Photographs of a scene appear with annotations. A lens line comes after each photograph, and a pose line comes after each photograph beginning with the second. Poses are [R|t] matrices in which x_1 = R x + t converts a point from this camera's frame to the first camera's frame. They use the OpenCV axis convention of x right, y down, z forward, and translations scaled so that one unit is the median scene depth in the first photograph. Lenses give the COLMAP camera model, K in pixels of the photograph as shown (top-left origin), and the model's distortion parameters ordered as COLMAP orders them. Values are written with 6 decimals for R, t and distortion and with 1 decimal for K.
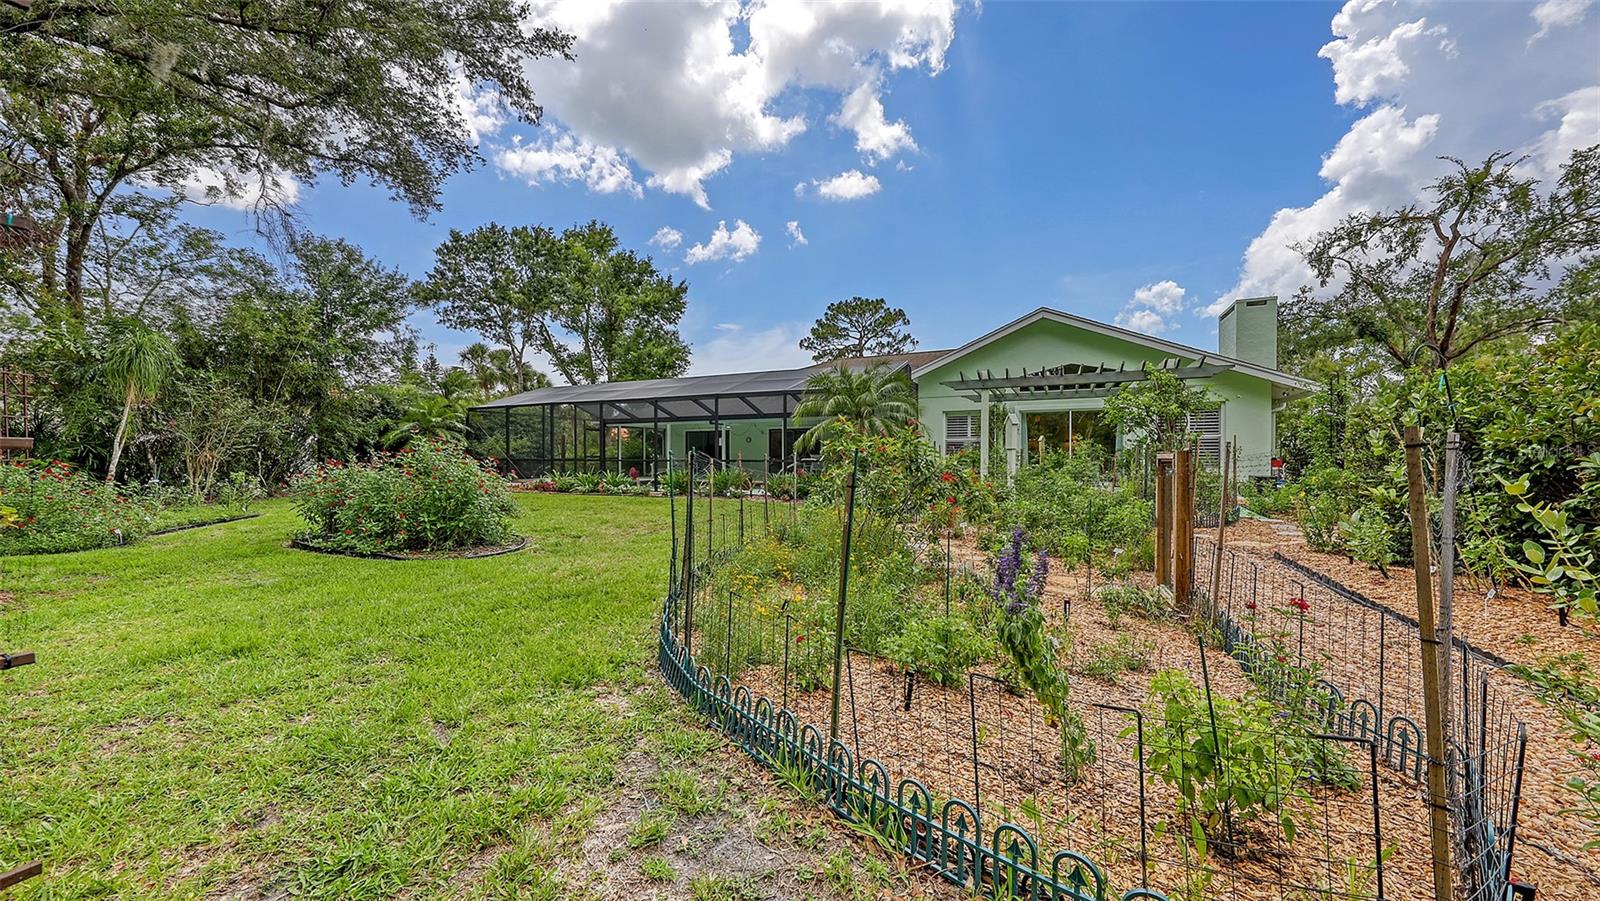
lens RADIAL K [[564.1, 0, 801.3], [0, 564.1, 443.0], [0, 0, 1]] dist [-0.009308, 0.002836]
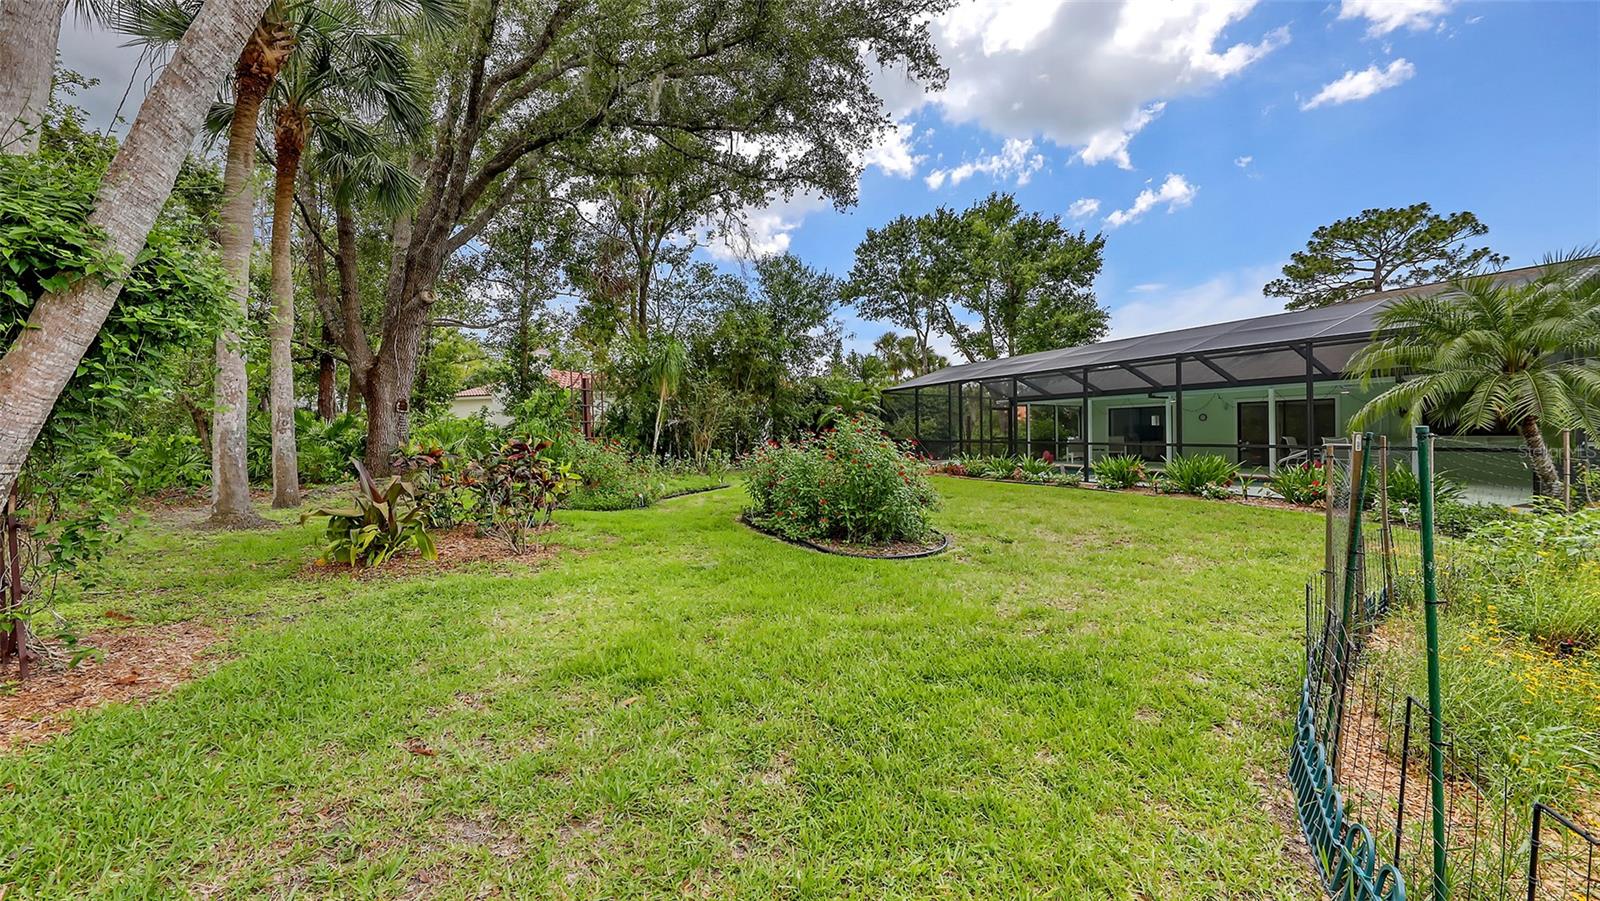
lens RADIAL K [[564.1, 0, 801.3], [0, 564.1, 443.0], [0, 0, 1]] dist [-0.009308, 0.002836]
pose [[0.781159, 0.012841, -0.624200, -0.054391], [0.007945, 0.999503, 0.030504, 0.001604], [0.624282, -0.028788, 0.780669, 0.085659]]
